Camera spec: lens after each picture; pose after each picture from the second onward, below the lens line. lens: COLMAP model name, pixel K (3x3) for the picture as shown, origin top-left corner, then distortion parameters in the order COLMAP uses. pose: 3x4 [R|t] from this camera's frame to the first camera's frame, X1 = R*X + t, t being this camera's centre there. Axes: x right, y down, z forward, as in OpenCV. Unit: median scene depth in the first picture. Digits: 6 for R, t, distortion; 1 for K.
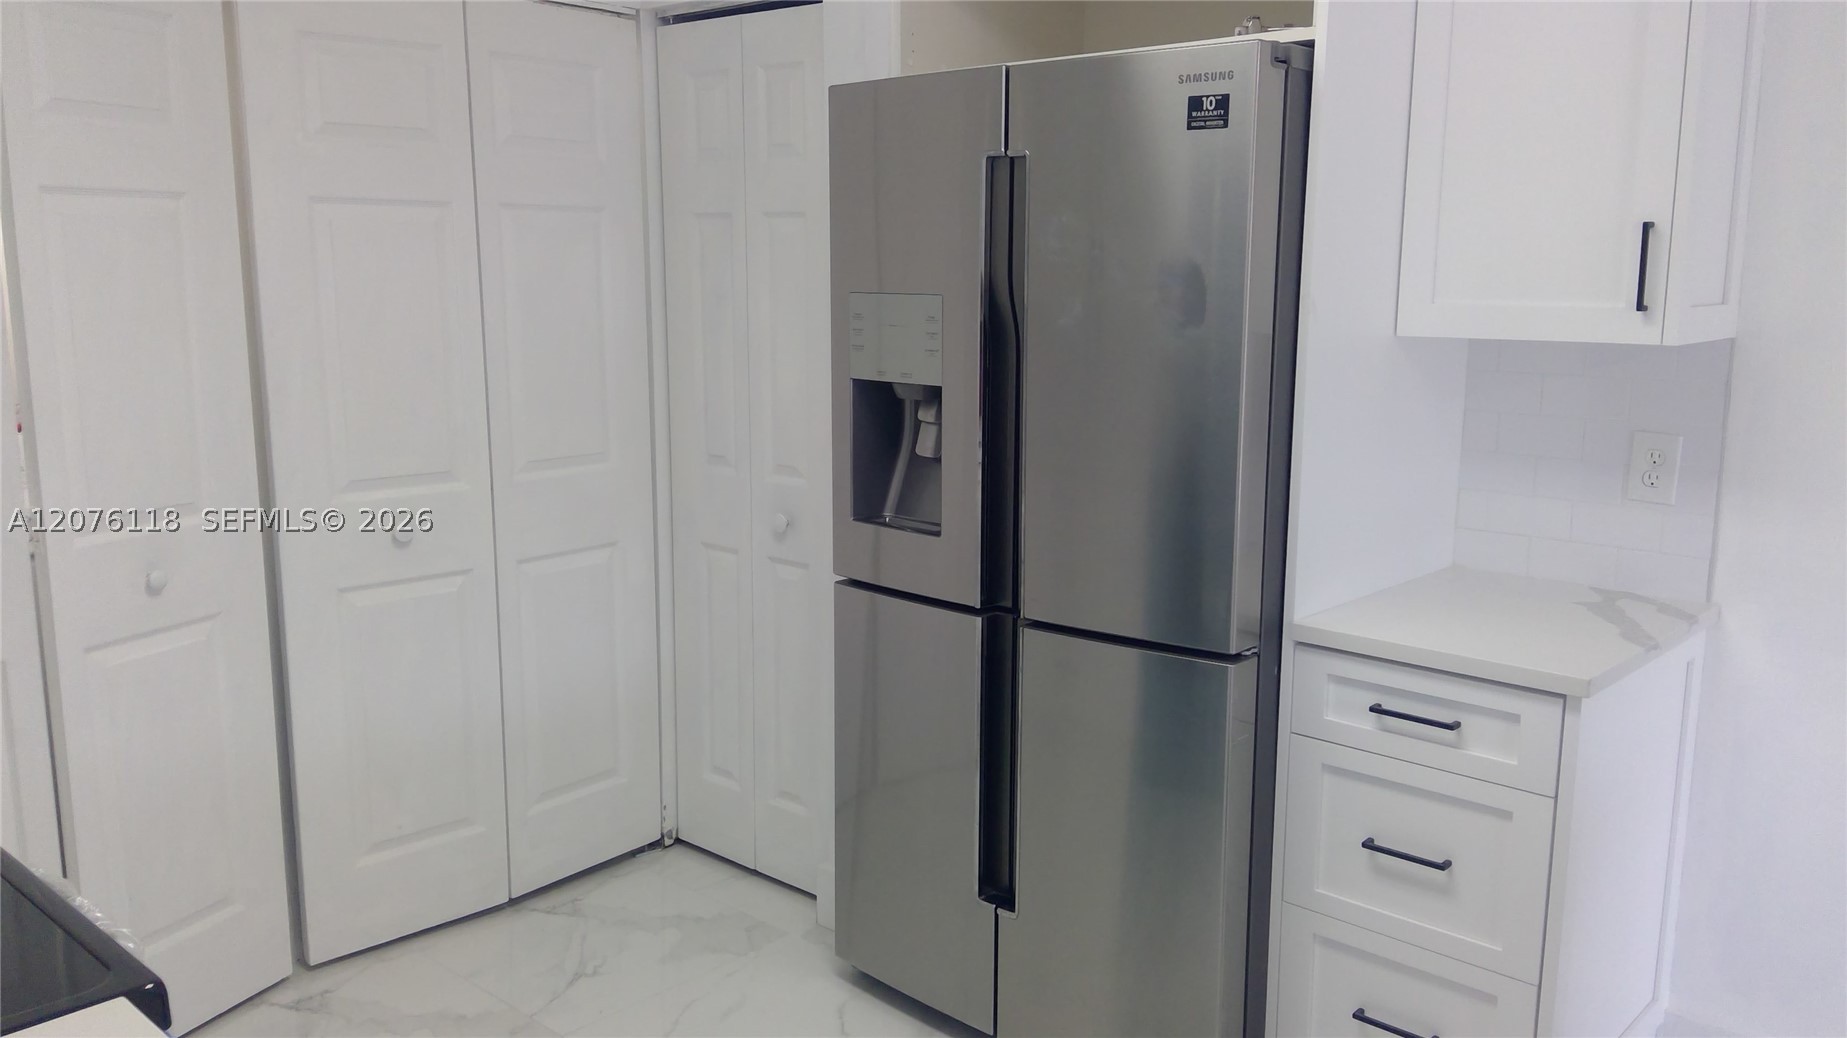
lens RADIAL K [[1498.3, 0, 923.7], [0, 1498.3, 533.6], [0, 0, 1]] dist [0.002285, -0.009242]
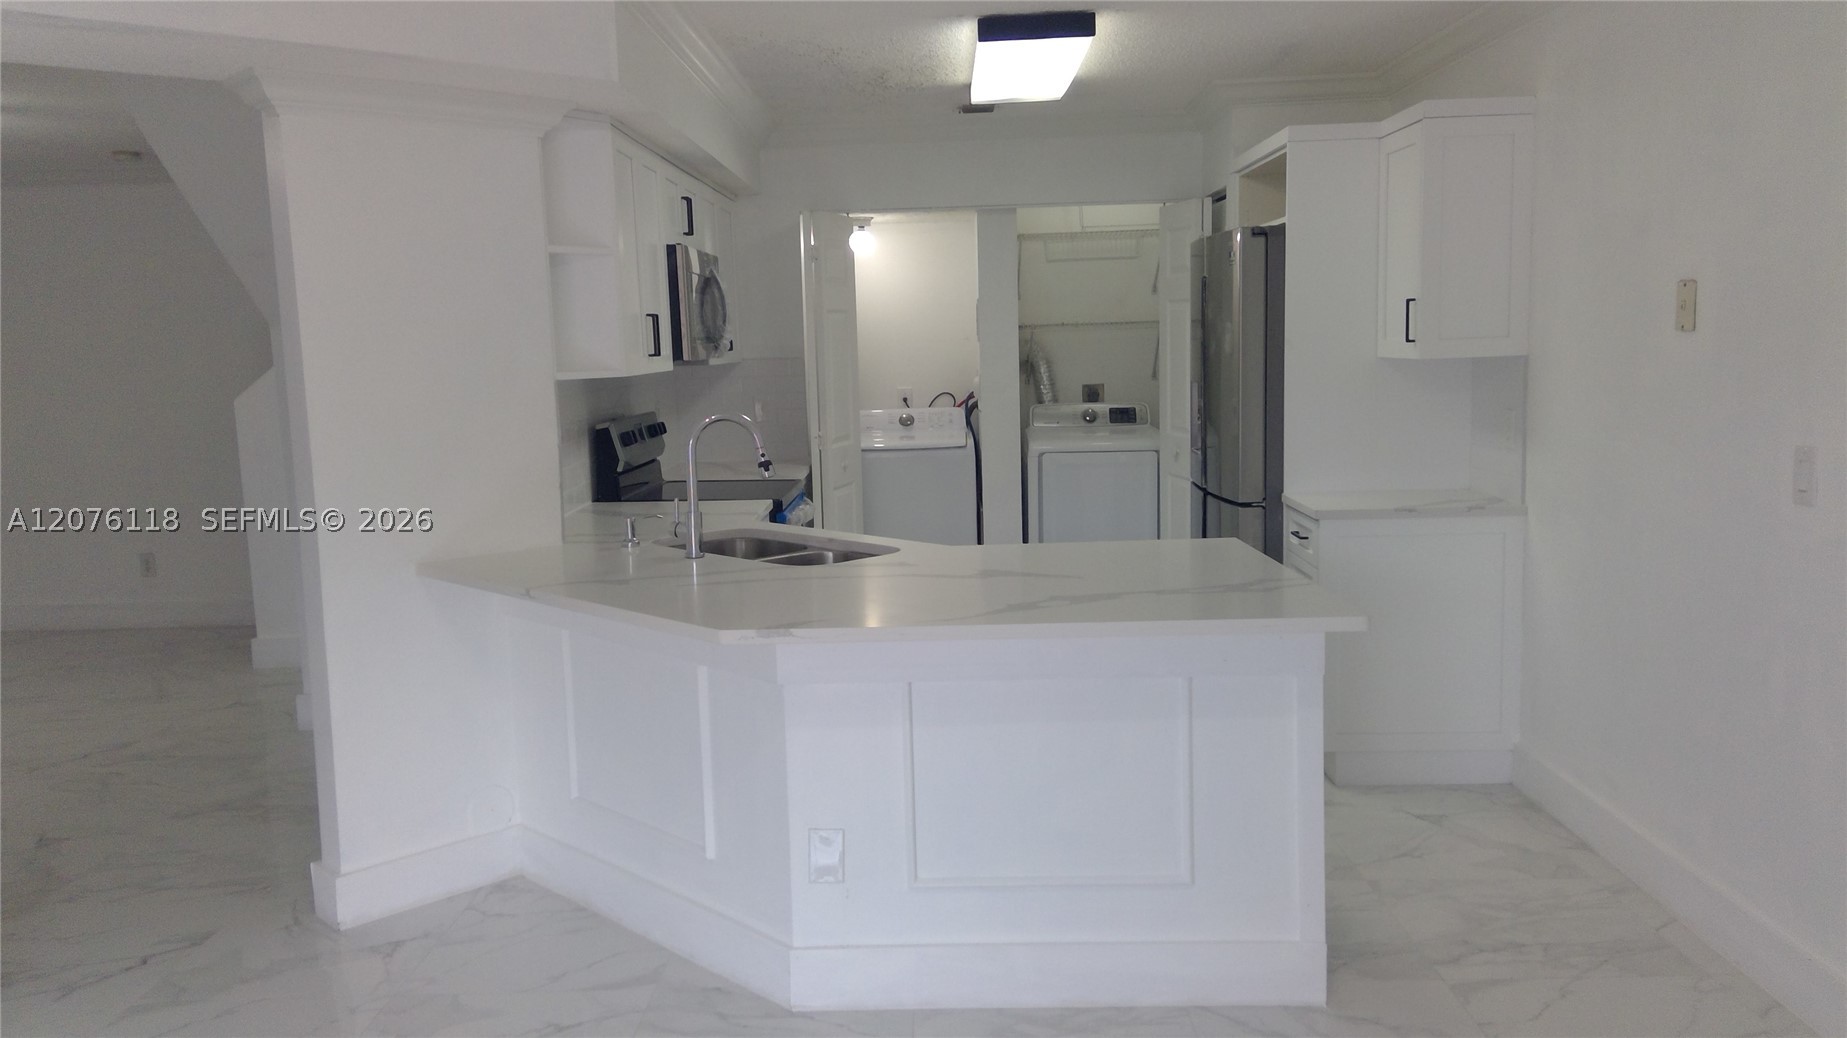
lens RADIAL K [[1498.3, 0, 923.7], [0, 1498.3, 533.6], [0, 0, 1]] dist [0.002285, -0.009242]
pose [[0.670021, 0.073784, -0.738666, 1.437900], [-0.104396, 0.994525, 0.004647, 0.155481], [0.734965, 0.074000, 0.674055, -0.769282]]
